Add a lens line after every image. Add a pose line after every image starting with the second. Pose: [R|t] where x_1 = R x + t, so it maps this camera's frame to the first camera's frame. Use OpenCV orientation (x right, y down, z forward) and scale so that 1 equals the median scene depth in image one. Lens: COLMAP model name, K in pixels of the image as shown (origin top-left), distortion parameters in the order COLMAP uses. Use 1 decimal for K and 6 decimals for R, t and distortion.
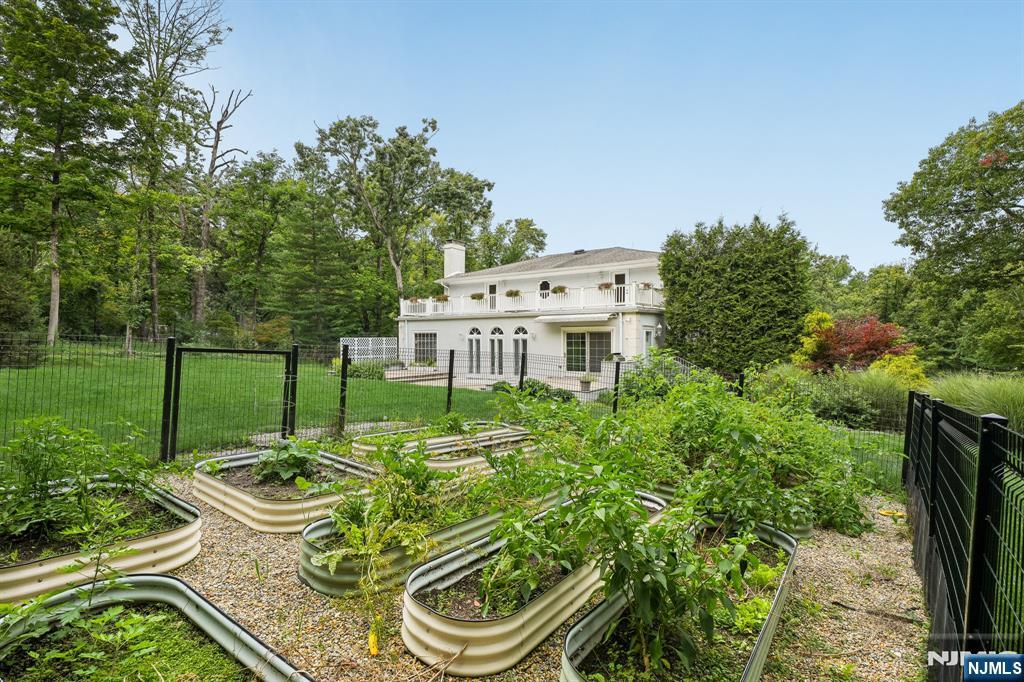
lens RADIAL K [[486.7, 0, 512.0], [0, 486.7, 341.0], [0, 0, 1]] dist [-0.001392, -0.000249]
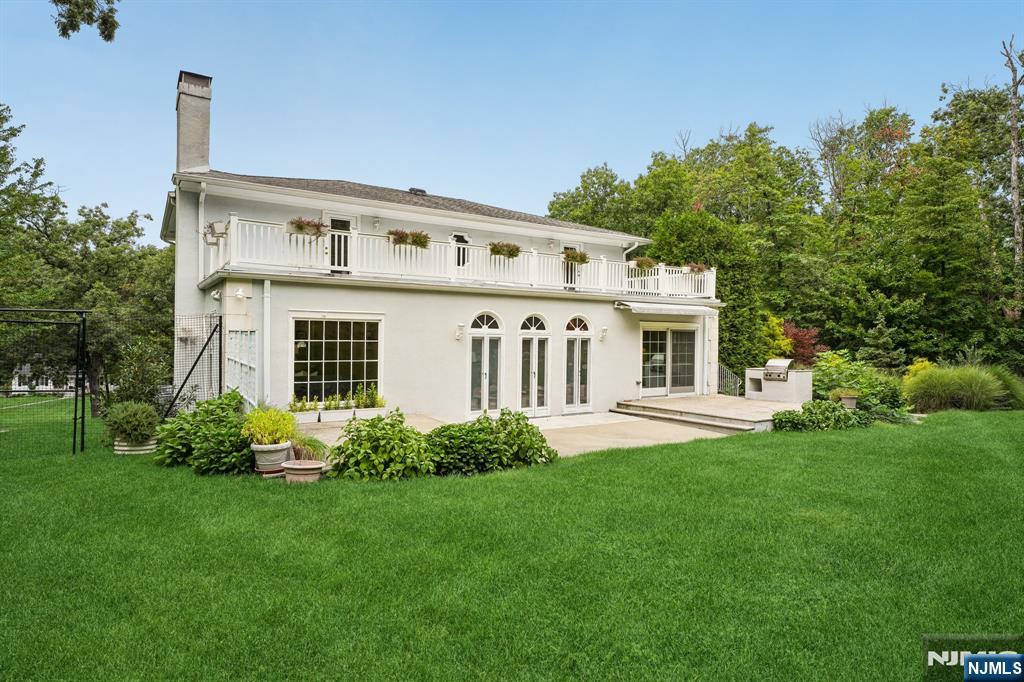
lens RADIAL K [[580.5, 0, 512.0], [0, 580.5, 341.0], [0, 0, 1]] dist [0.001256, 0.000396]
pose [[0.359575, 0.000063, 0.933116, -0.640885], [-0.006998, 0.999972, 0.002629, -0.002820], [-0.933090, -0.007475, 0.359565, 0.828272]]
